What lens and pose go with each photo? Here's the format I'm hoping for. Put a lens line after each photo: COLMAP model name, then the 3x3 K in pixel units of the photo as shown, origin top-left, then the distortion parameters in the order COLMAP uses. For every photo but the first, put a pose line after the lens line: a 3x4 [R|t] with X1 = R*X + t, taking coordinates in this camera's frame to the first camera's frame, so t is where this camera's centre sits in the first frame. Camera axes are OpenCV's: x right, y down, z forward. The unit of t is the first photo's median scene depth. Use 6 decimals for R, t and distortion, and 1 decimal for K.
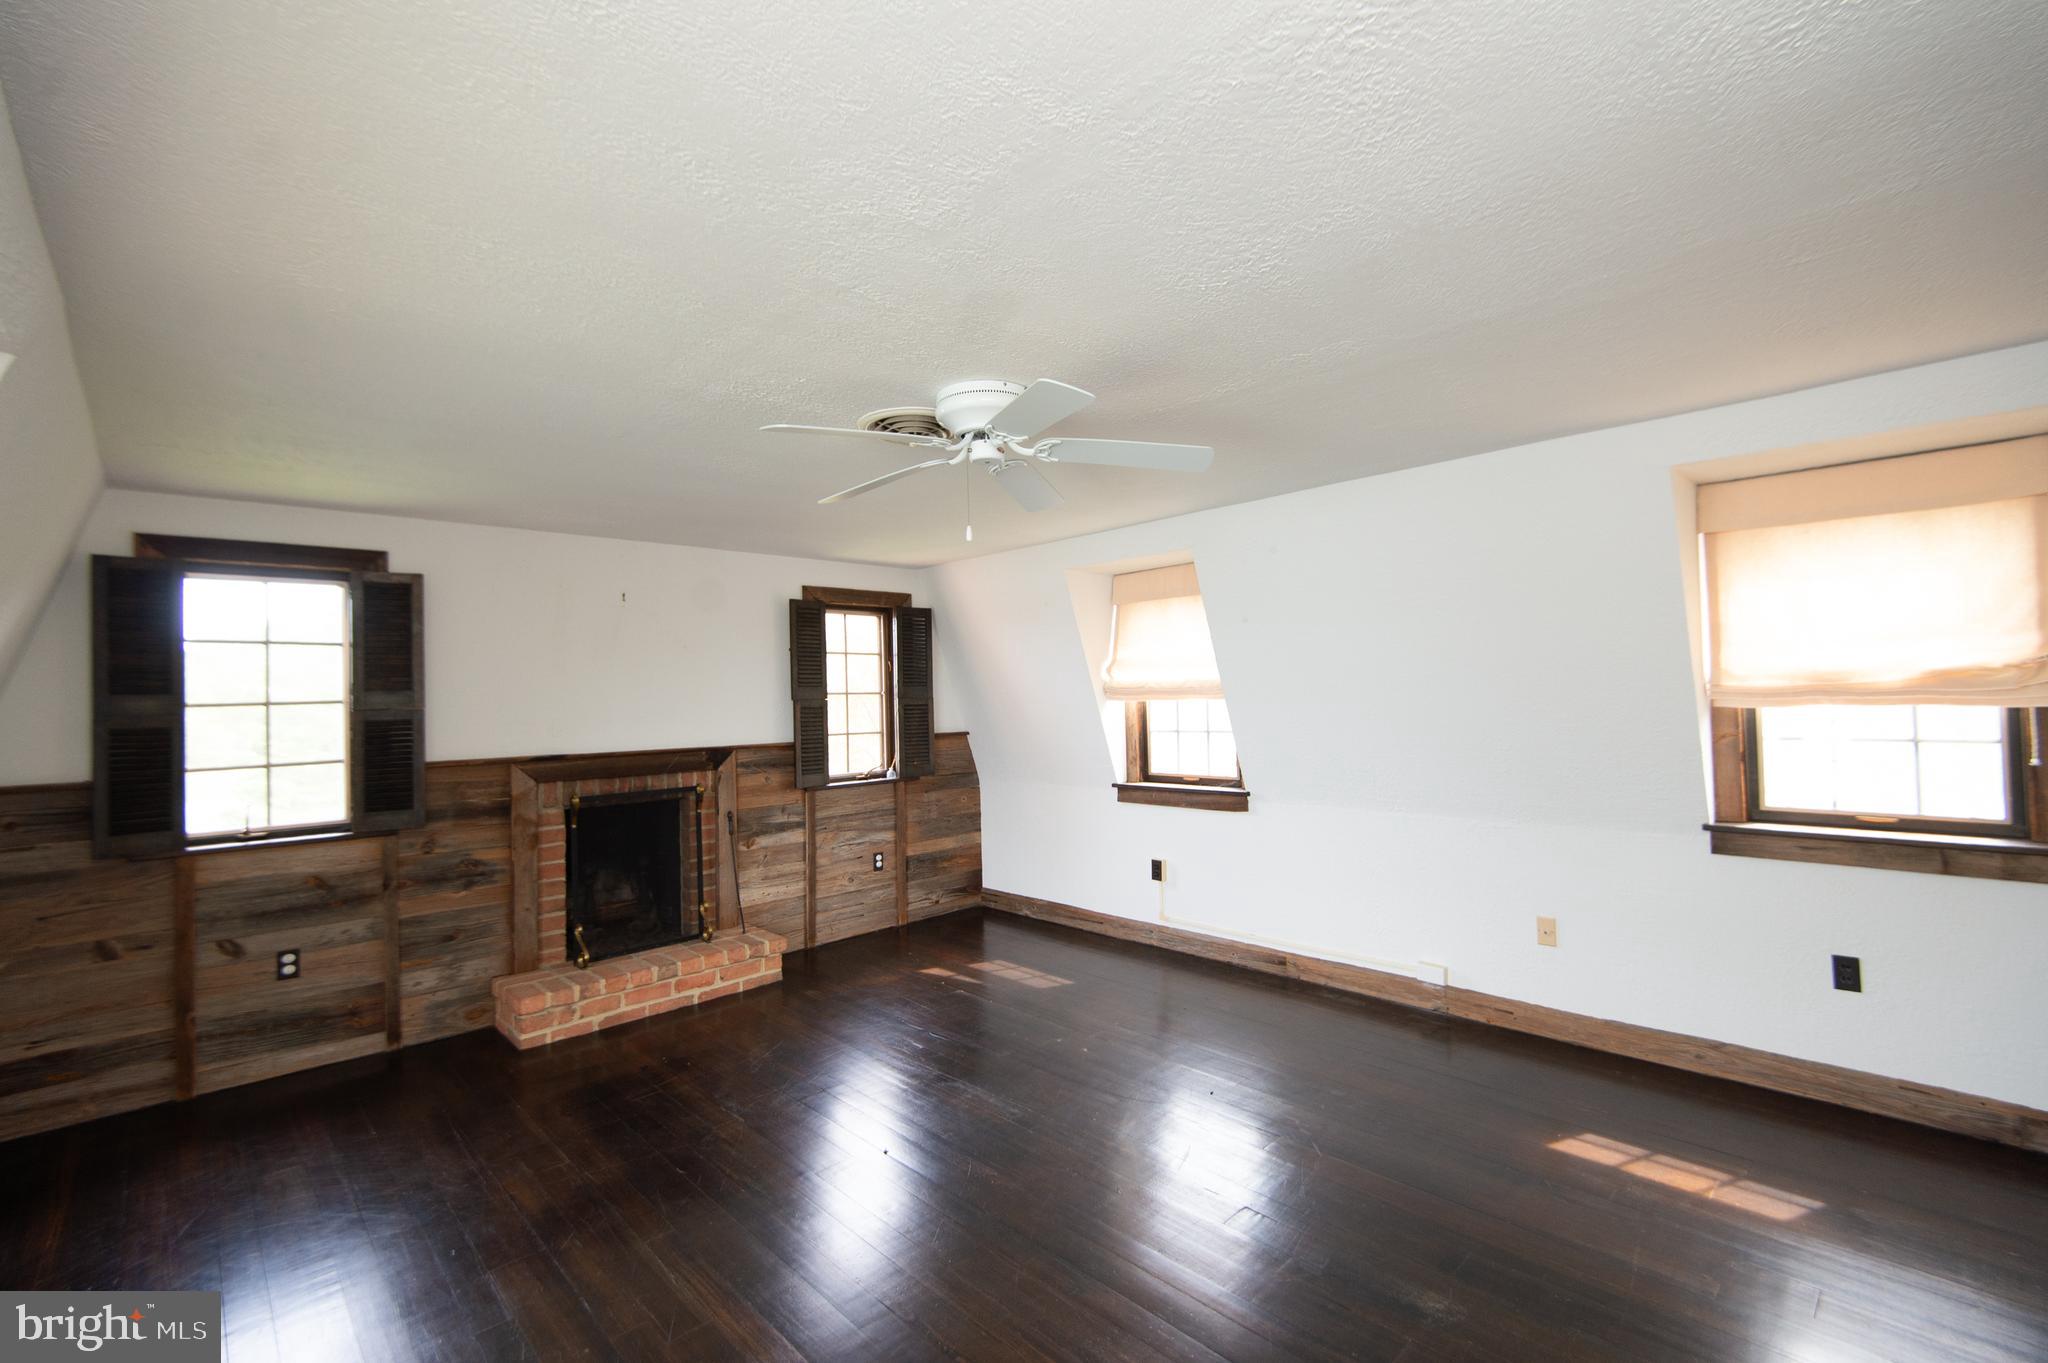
lens RADIAL K [[903.3, 0, 1025.4], [0, 903.3, 669.9], [0, 0, 1]] dist [0.011280, -0.006752]
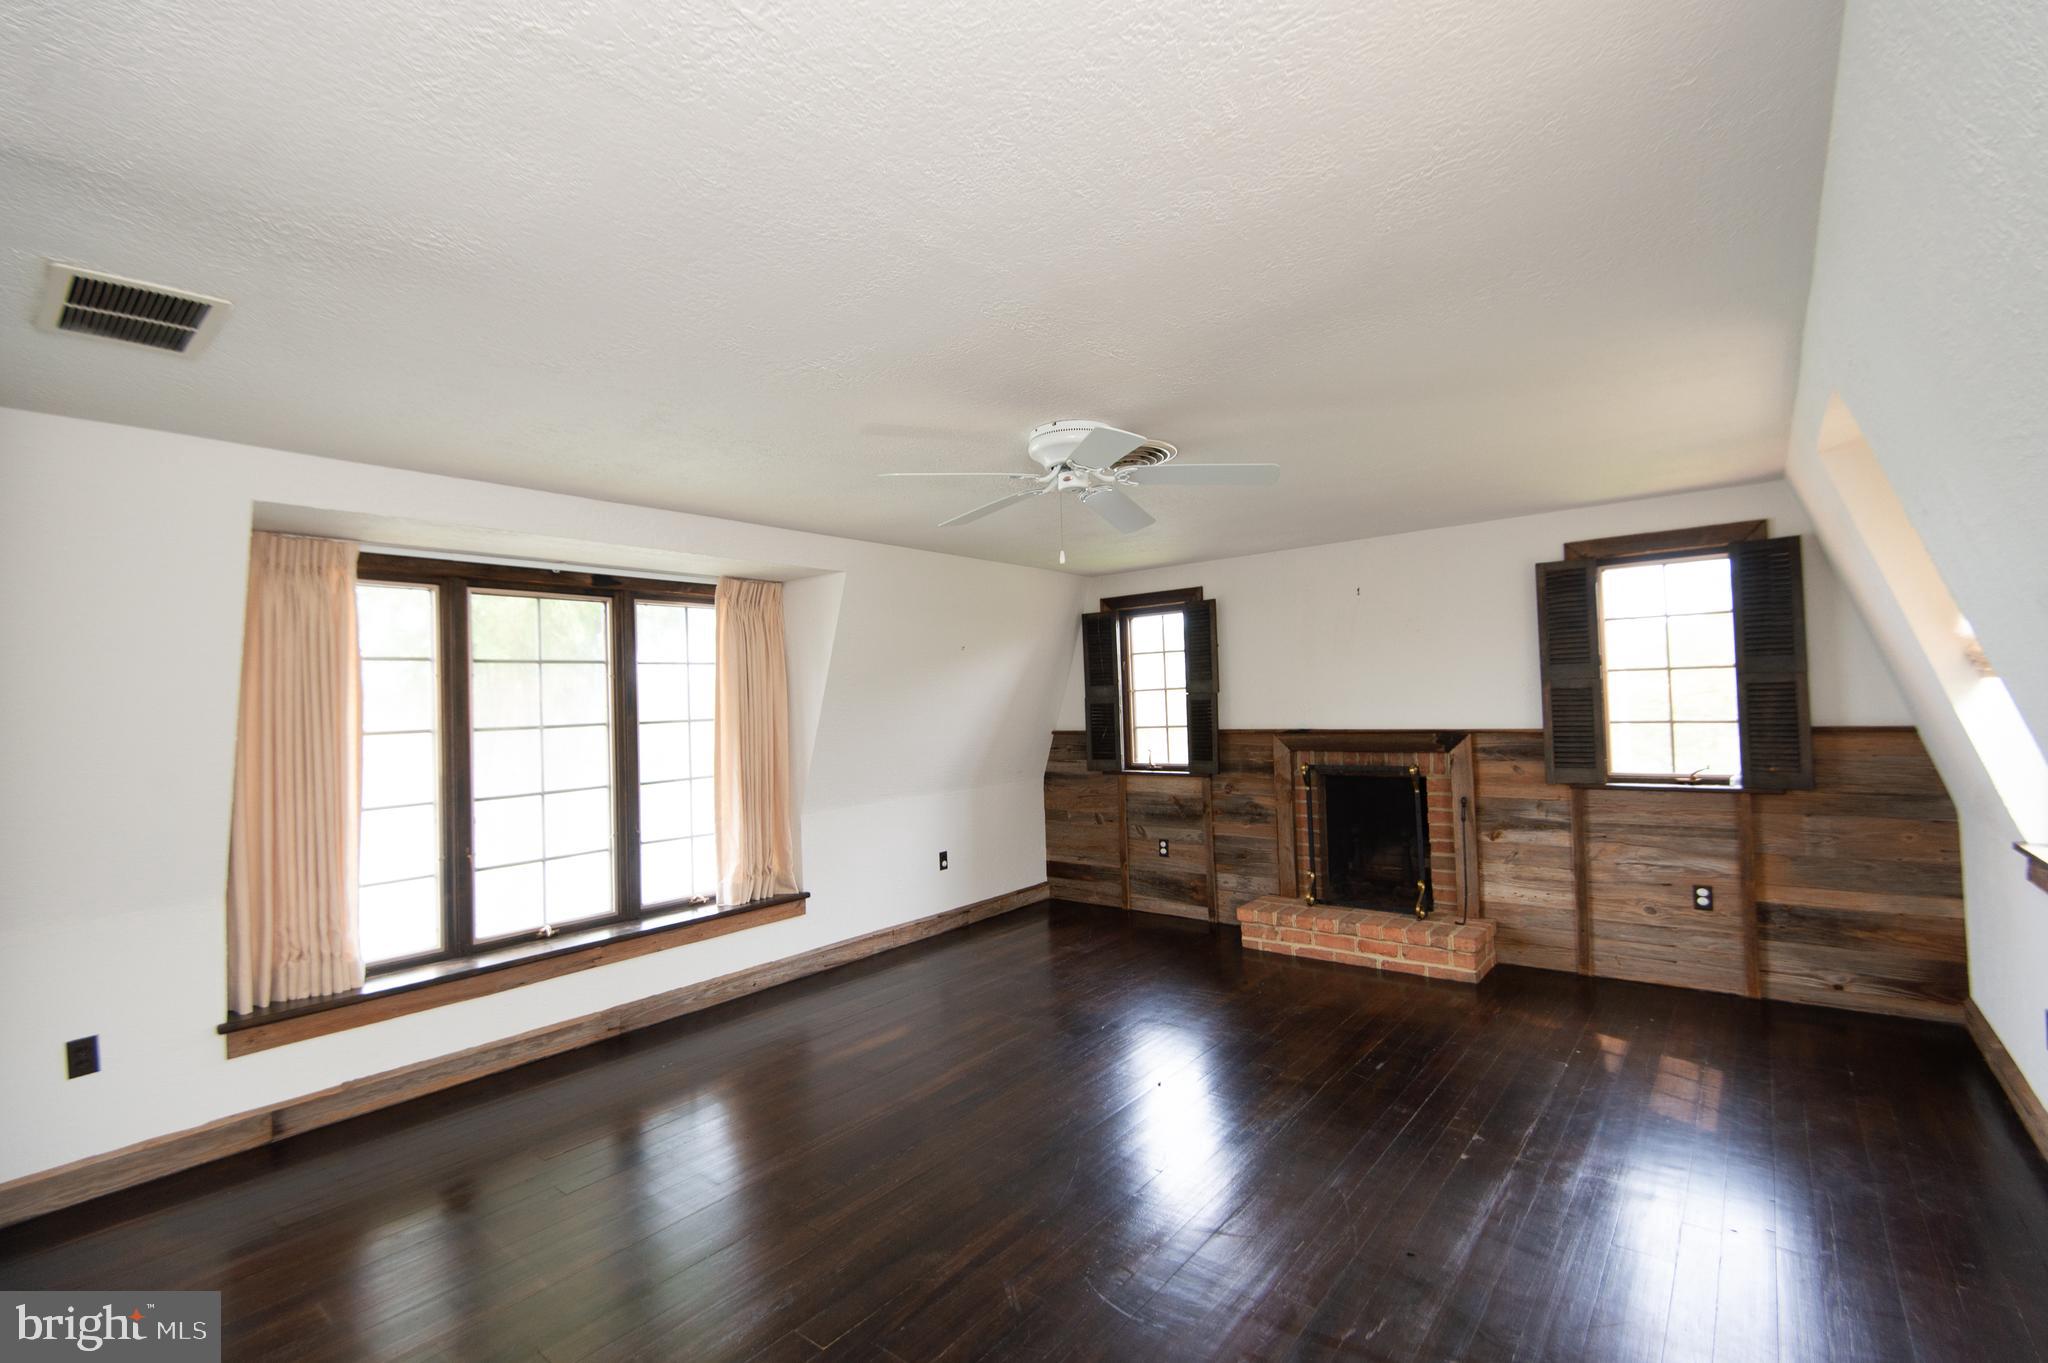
lens RADIAL K [[903.3, 0, 1022.1], [0, 903.3, 674.6], [0, 0, 1]] dist [0.011280, -0.006752]
pose [[0.101891, -0.009639, -0.994749, 0.613597], [0.060605, 0.998156, -0.003465, 0.000872], [0.992948, -0.059934, 0.102287, 0.461315]]
